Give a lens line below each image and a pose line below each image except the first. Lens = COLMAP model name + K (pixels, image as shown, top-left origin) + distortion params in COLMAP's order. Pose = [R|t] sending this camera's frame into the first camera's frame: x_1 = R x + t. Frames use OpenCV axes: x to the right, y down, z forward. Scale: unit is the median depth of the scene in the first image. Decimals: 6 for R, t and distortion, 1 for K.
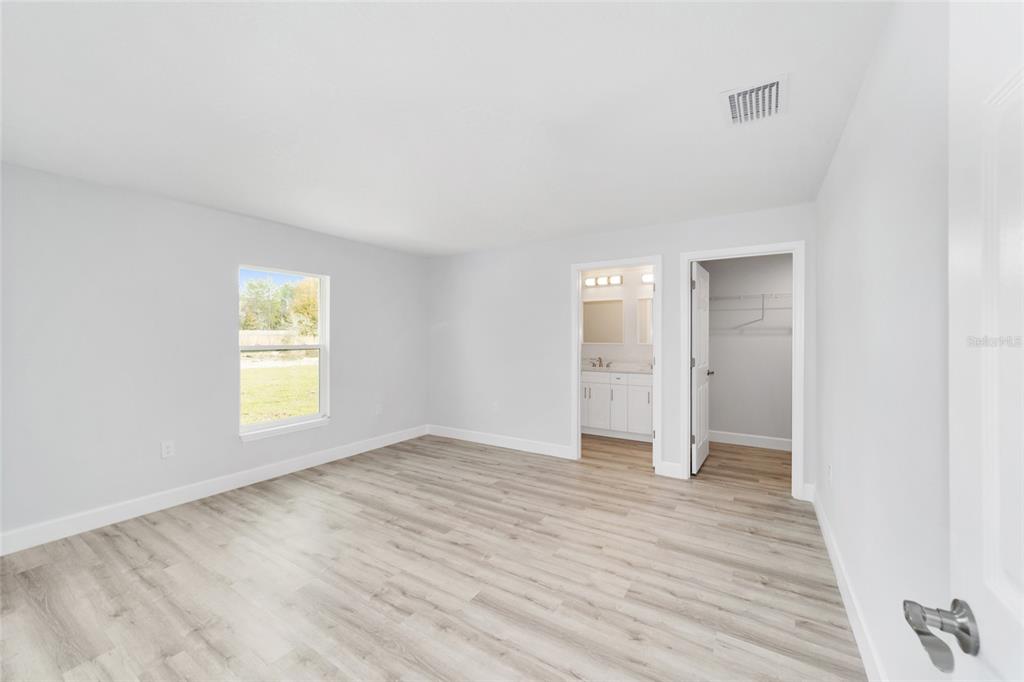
lens RADIAL K [[392.3, 0, 513.7], [0, 392.3, 340.0], [0, 0, 1]] dist [-0.016992, 0.007550]
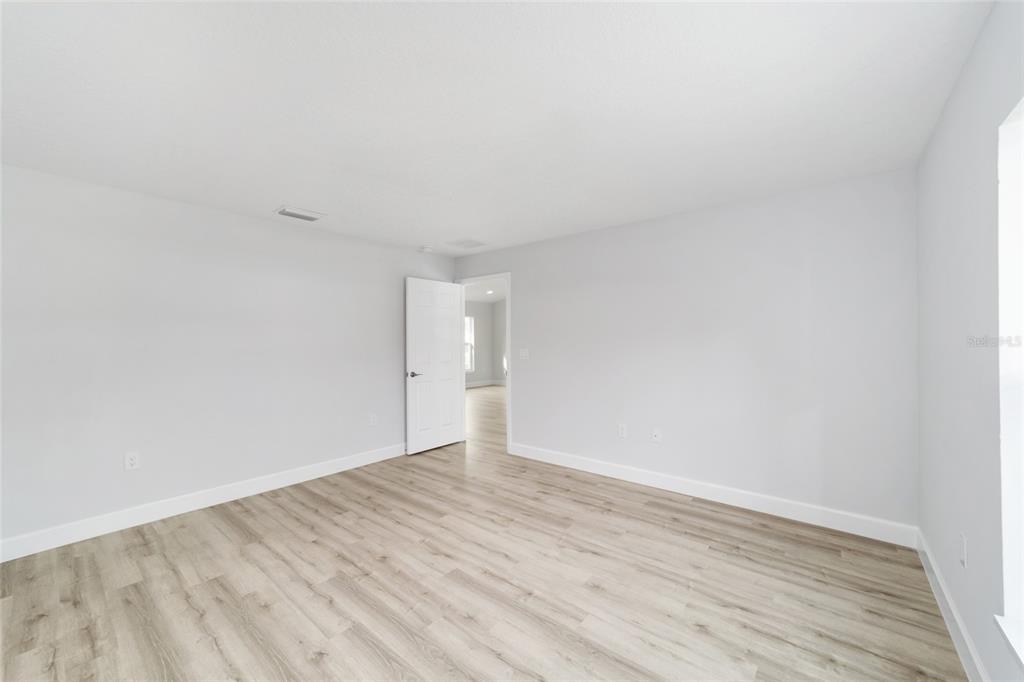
lens RADIAL K [[392.3, 0, 513.7], [0, 392.3, 339.1], [0, 0, 1]] dist [-0.016992, 0.007550]
pose [[-0.992483, 0.006827, 0.122195, -0.426774], [0.007563, 0.999956, 0.005559, -0.011446], [-0.122151, 0.006442, -0.992491, 1.907560]]
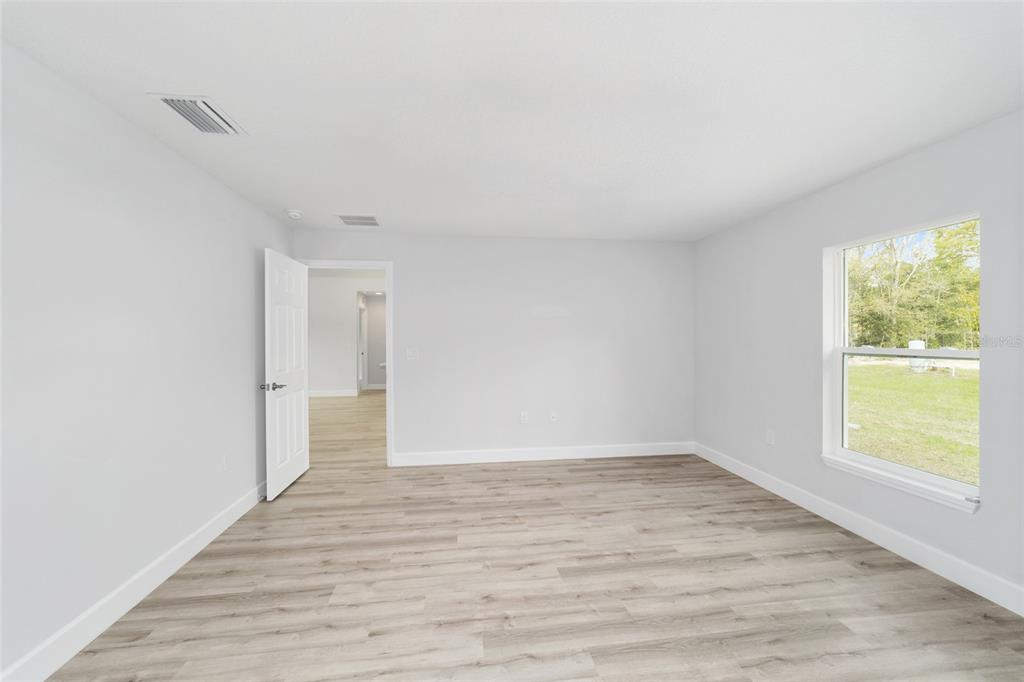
lens RADIAL K [[392.3, 0, 505.9], [0, 392.3, 339.6], [0, 0, 1]] dist [-0.016992, 0.007550]
pose [[-0.770287, 0.006736, -0.637662, 0.466607], [-0.001345, 0.999925, 0.012187, -0.011429], [0.637696, 0.010245, -0.770220, 1.642127]]
